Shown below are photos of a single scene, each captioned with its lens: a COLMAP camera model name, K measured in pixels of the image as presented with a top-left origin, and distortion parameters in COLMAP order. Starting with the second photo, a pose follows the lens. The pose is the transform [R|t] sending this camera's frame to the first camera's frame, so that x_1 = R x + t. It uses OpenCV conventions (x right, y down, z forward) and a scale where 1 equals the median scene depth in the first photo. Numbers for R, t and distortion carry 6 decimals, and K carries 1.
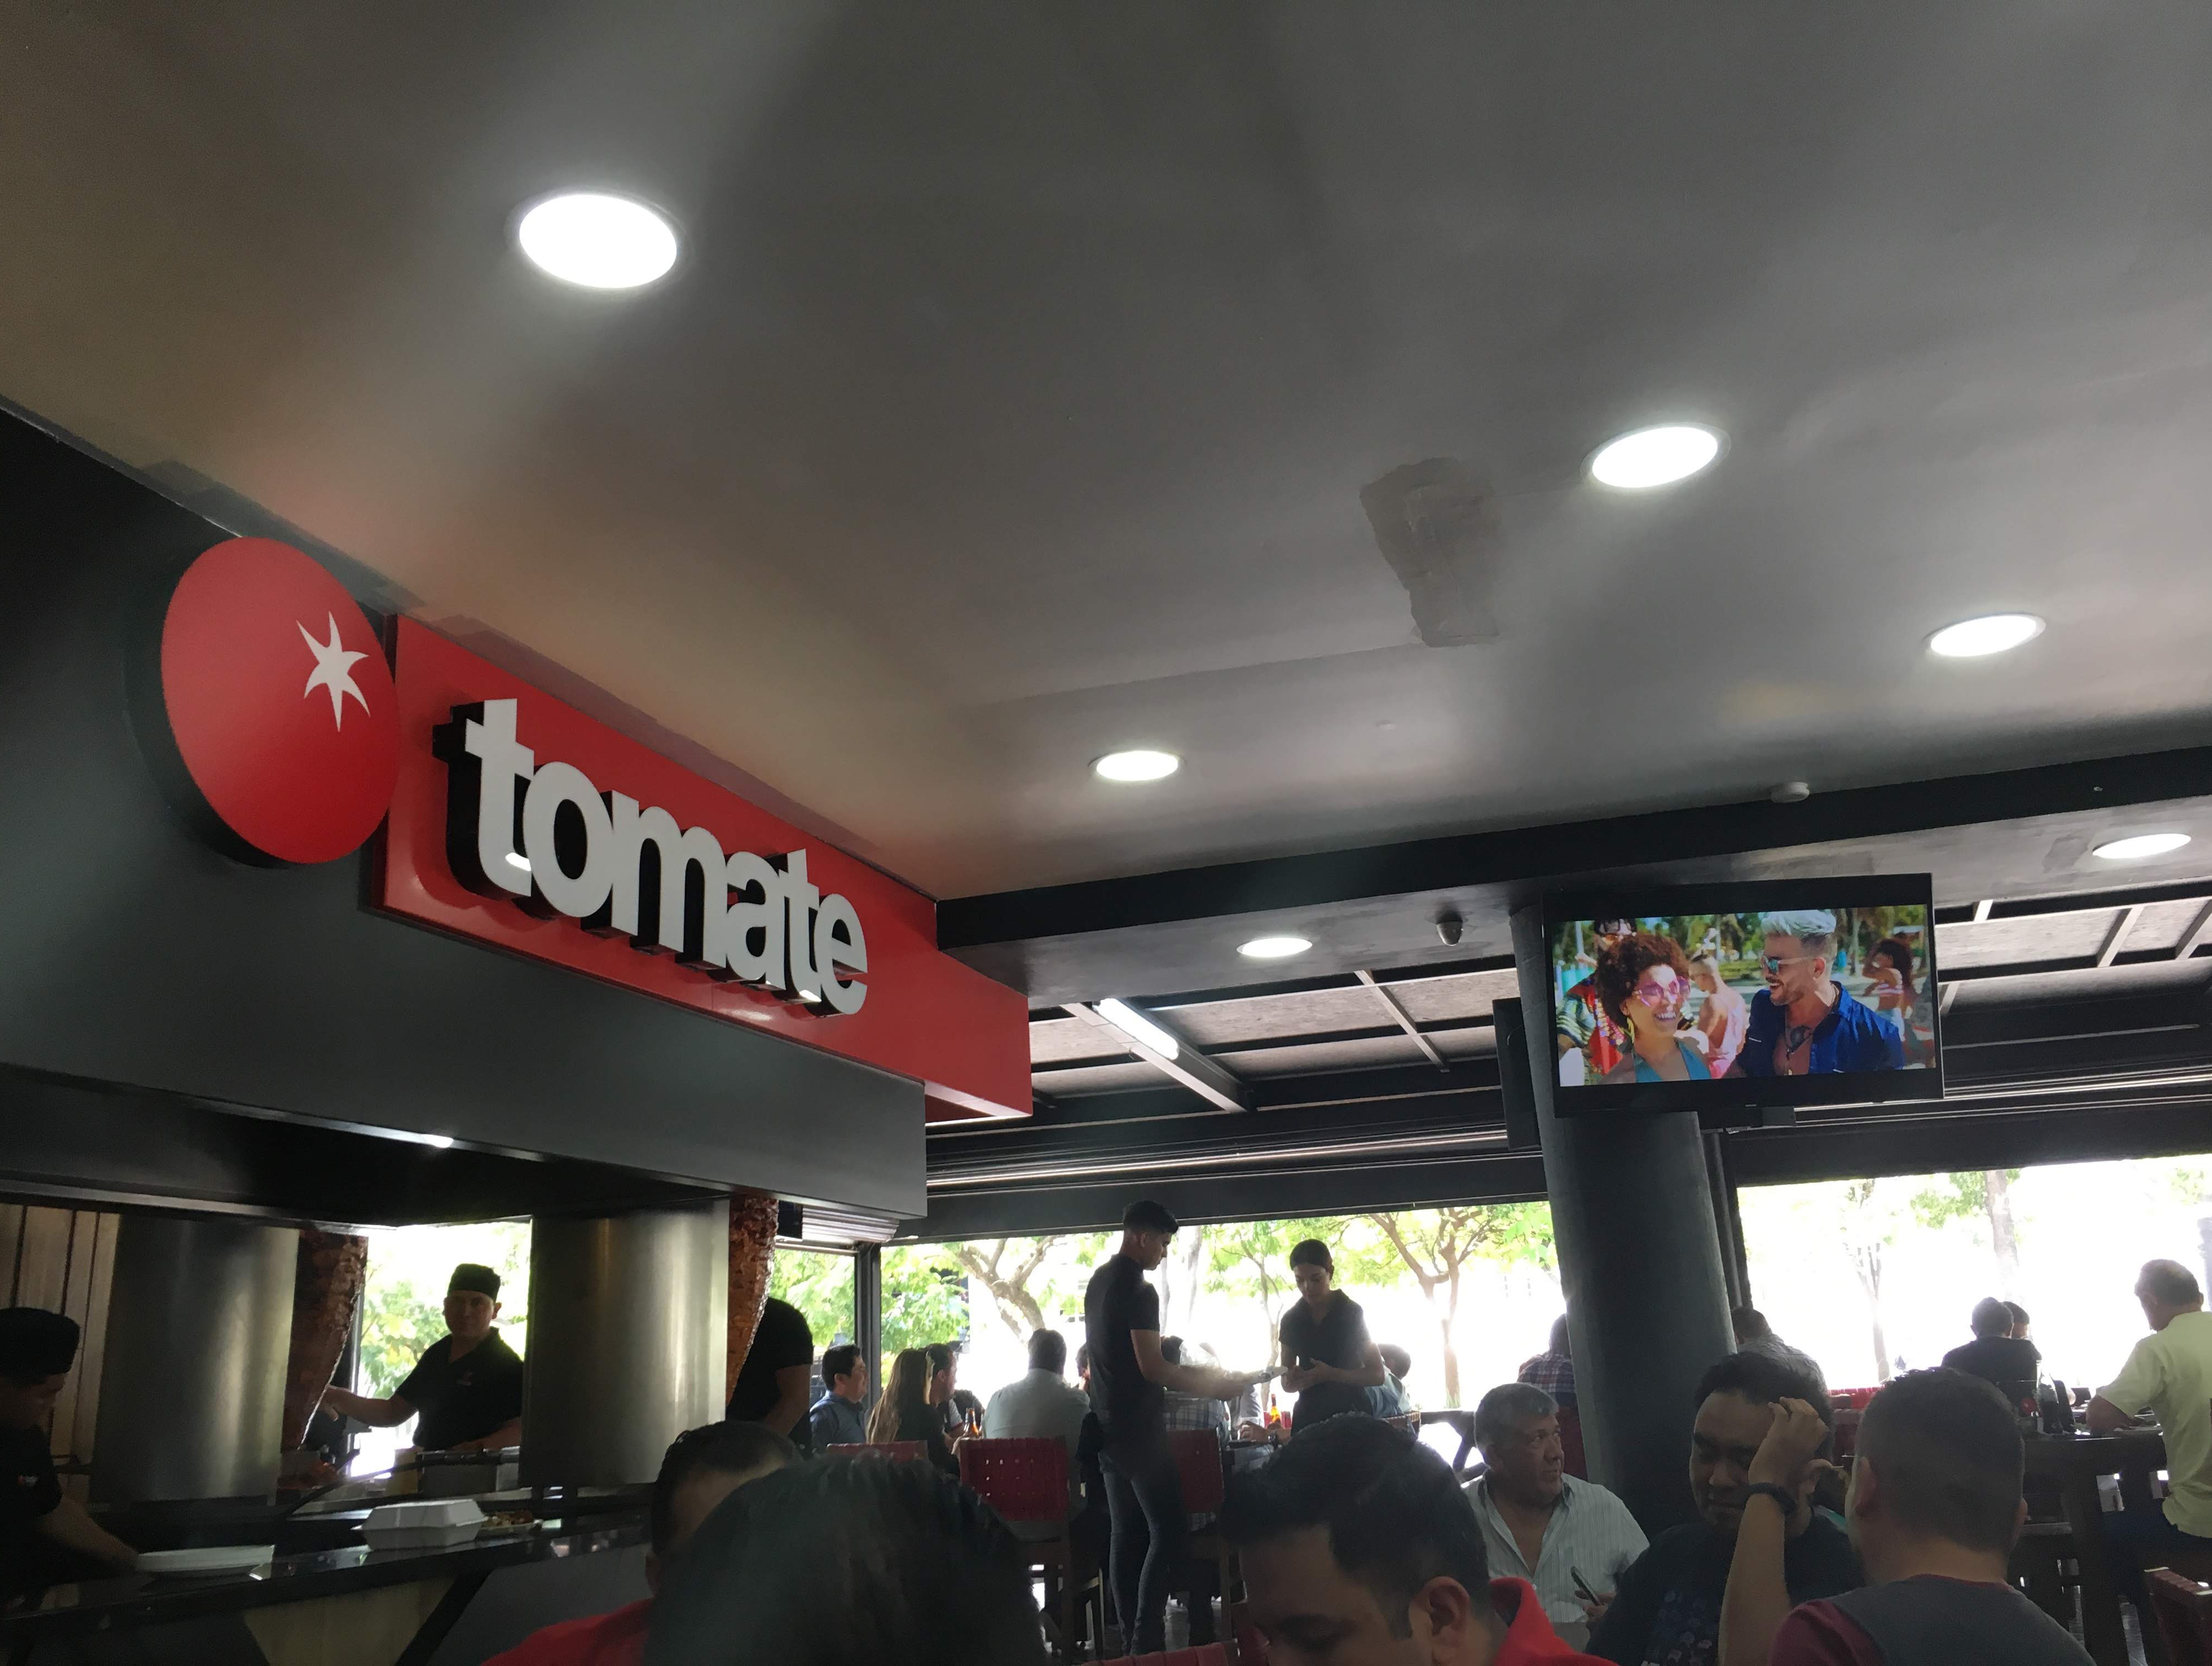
lens RADIAL K [[1890.6, 0, 1106.0], [0, 1890.6, 833.0], [0, 0, 1]] dist [0.071882, 0.001789]
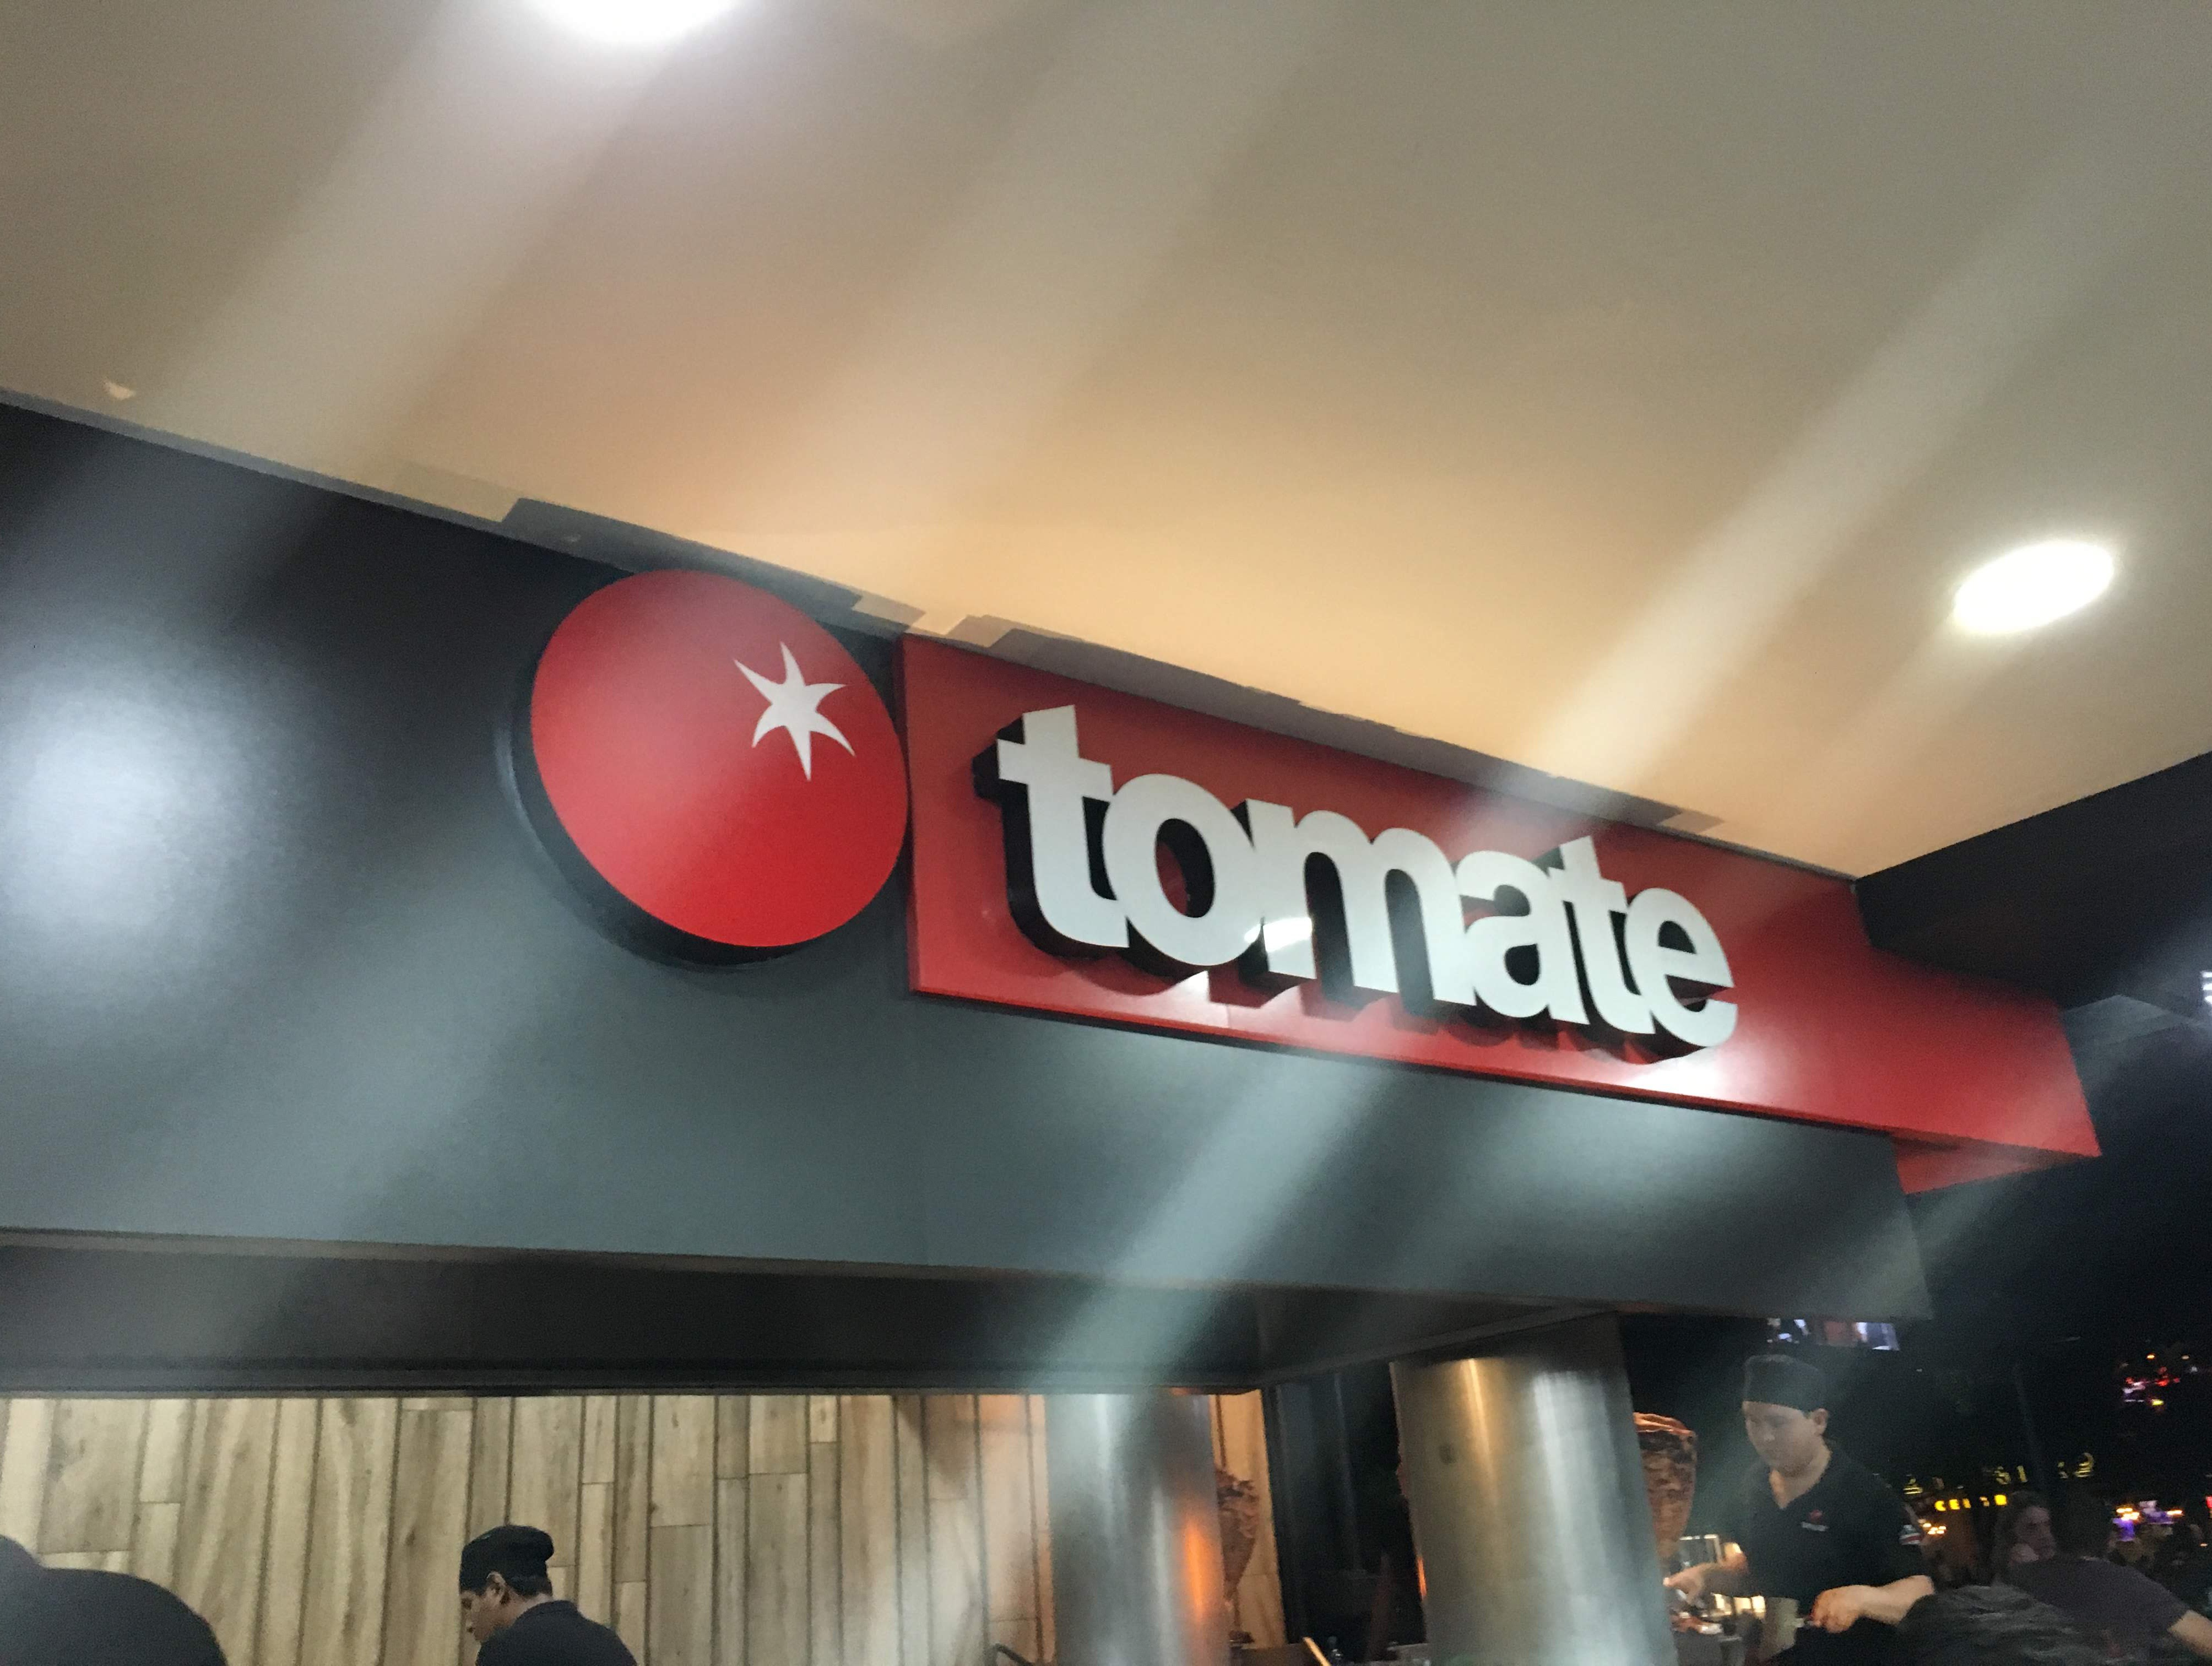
lens RADIAL K [[1915.9, 0, 1106.0], [0, 1915.9, 833.0], [0, 0, 1]] dist [0.035776, -0.003680]
pose [[0.824198, -0.235848, -0.514852, 0.090472], [0.201483, 0.971786, -0.122622, 0.076138], [0.529246, -0.002669, 0.848464, 0.321326]]
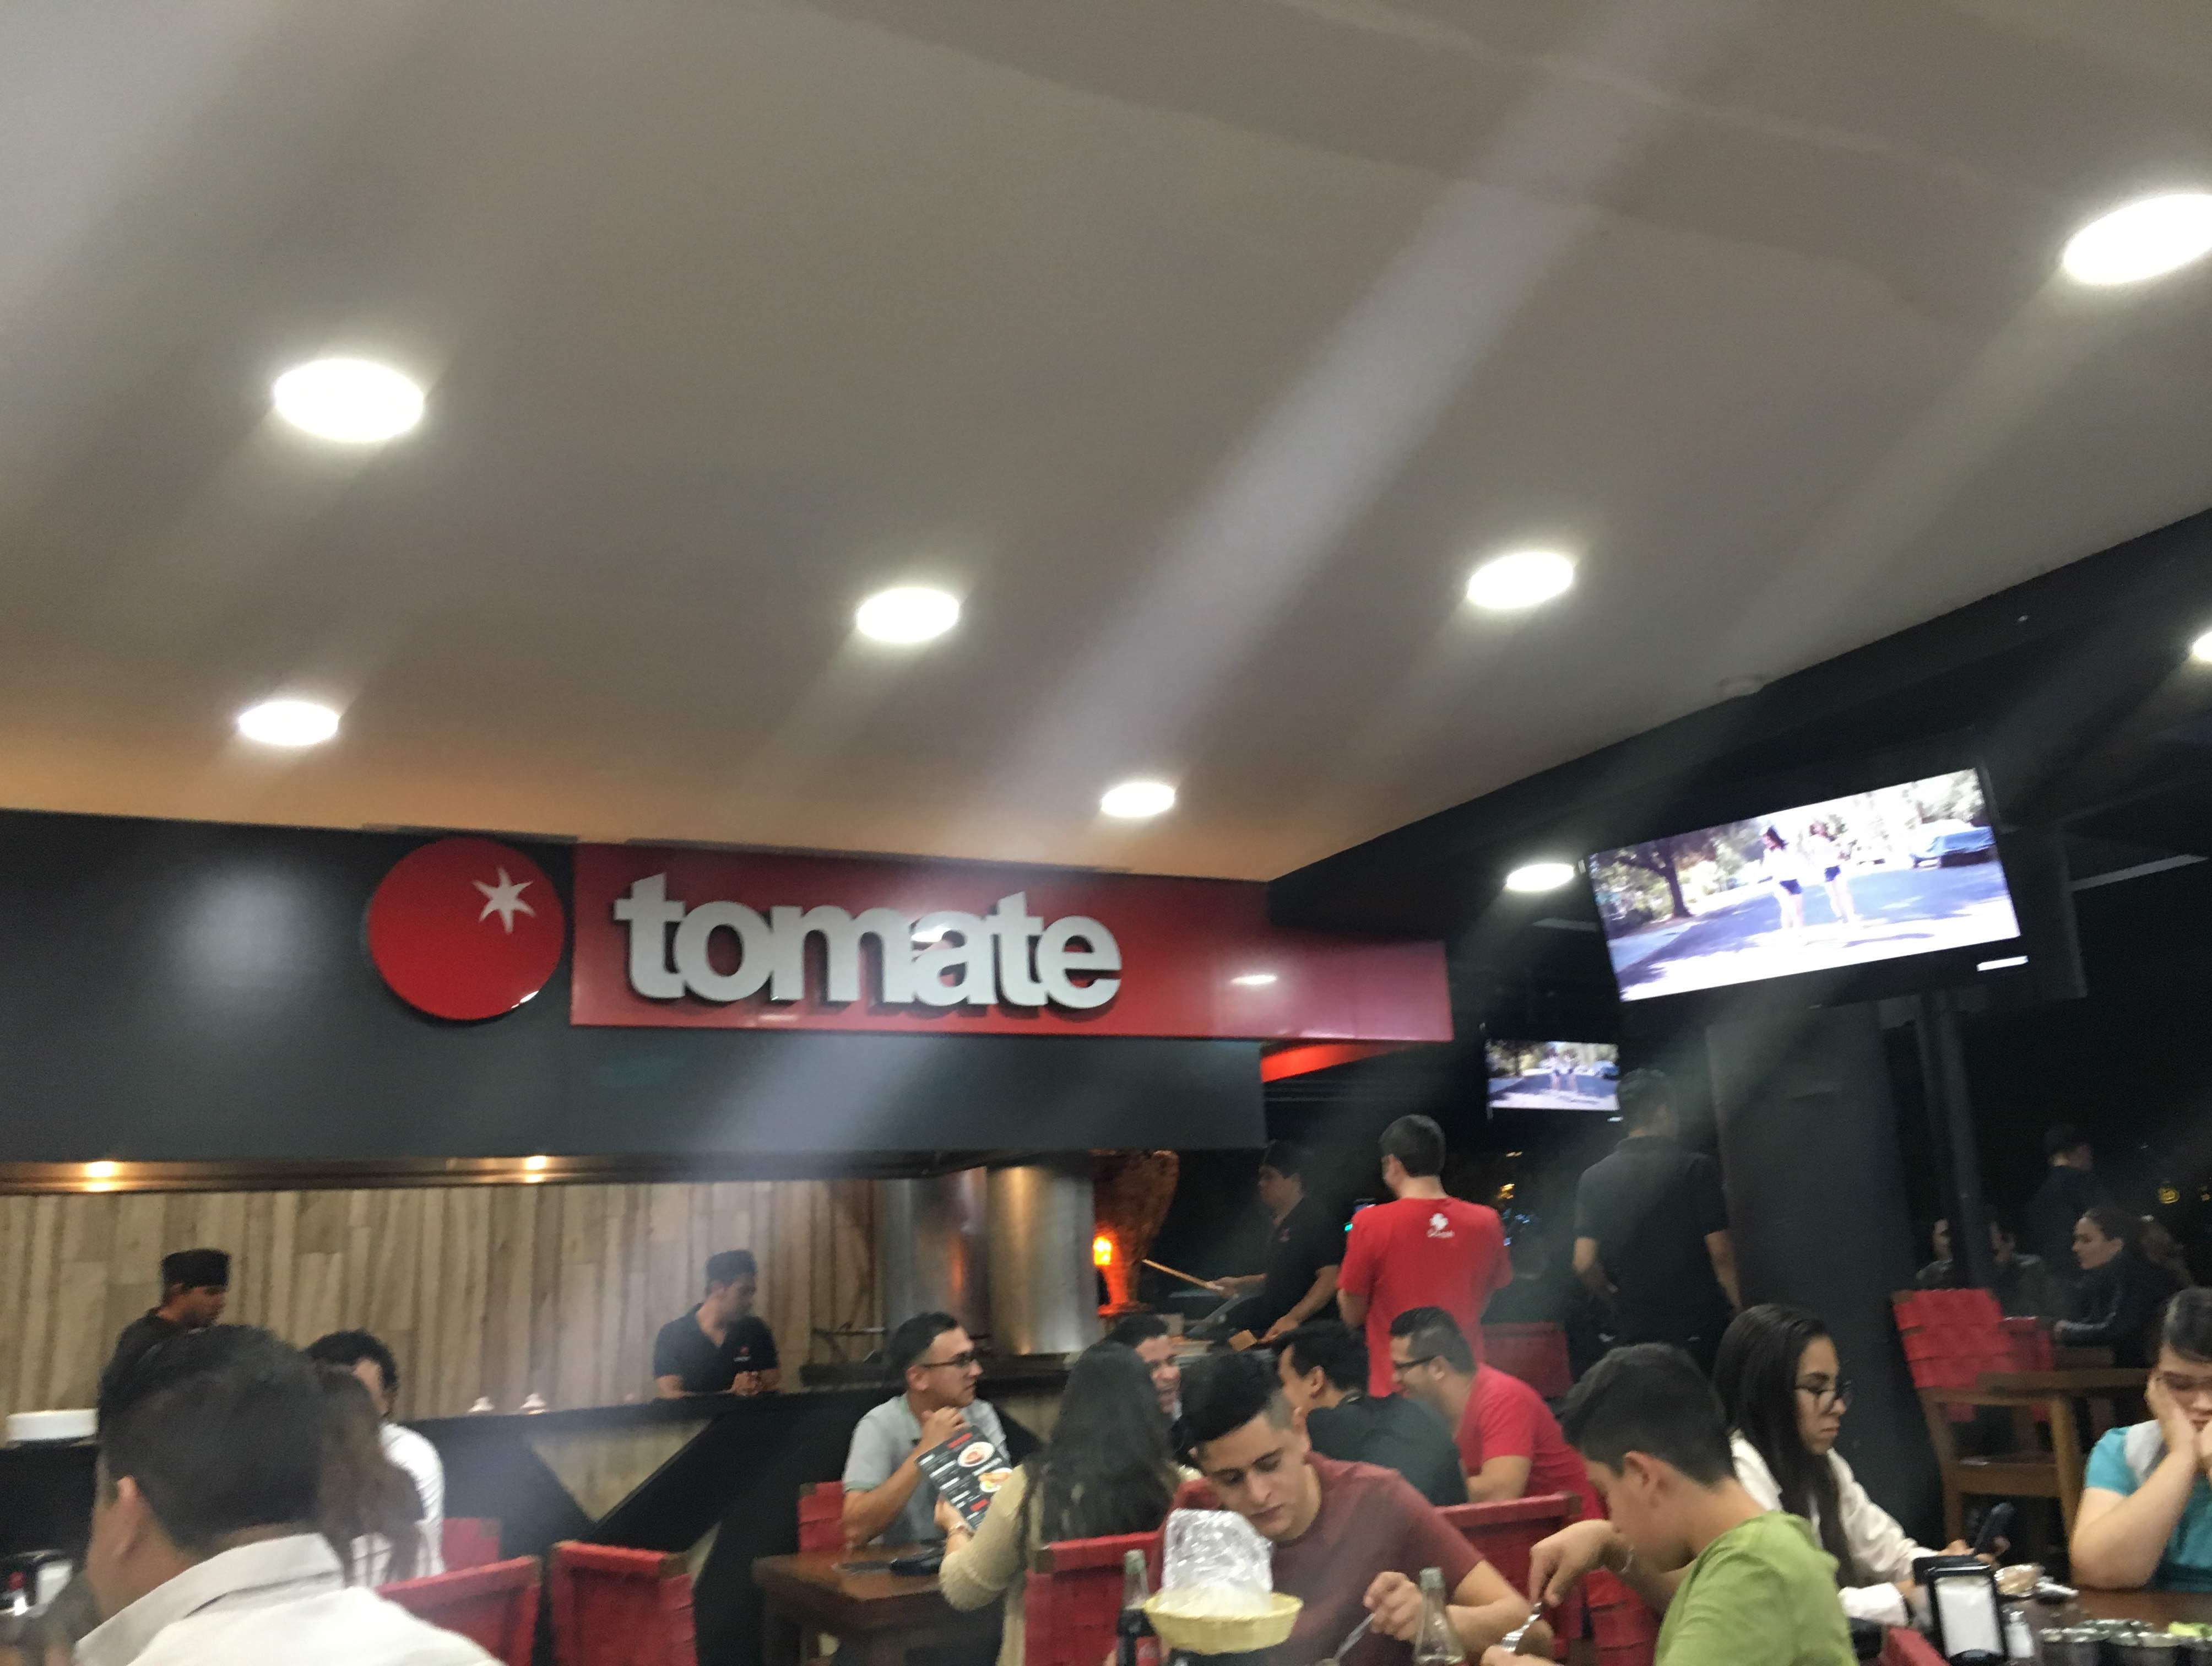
lens RADIAL K [[1890.6, 0, 1106.0], [0, 1890.6, 833.0], [0, 0, 1]] dist [0.071882, 0.001789]
pose [[0.712240, -0.167395, -0.681684, 0.985507], [0.217187, 0.976047, -0.012756, -0.002726], [0.667491, -0.138968, 0.731535, 0.088867]]
